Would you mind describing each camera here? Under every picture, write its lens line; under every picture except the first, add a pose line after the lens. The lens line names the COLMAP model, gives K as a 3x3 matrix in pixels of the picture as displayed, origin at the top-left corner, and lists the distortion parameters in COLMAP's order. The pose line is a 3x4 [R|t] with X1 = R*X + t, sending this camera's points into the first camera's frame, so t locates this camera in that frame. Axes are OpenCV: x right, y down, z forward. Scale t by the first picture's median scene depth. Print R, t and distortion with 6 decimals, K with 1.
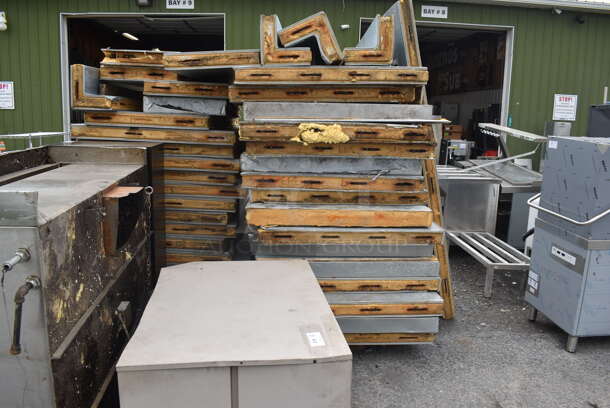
lens RADIAL K [[482.0, 0, 259.4], [0, 482.0, 201.1], [0, 0, 1]] dist [-0.058621, 0.051906]
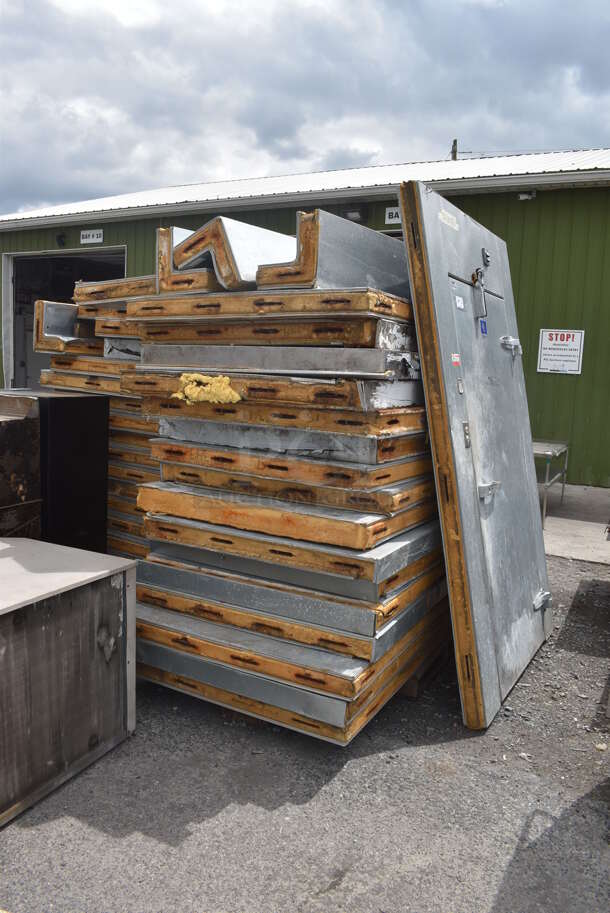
lens RADIAL K [[721.4, 0, 304.5], [0, 721.4, 457.8], [0, 0, 1]] dist [-0.058621, 0.051906]
pose [[0.842210, 0.086383, -0.532184, 0.798347], [-0.120834, 0.992214, -0.030172, -0.025938], [0.525434, 0.089717, 0.846091, 0.195547]]
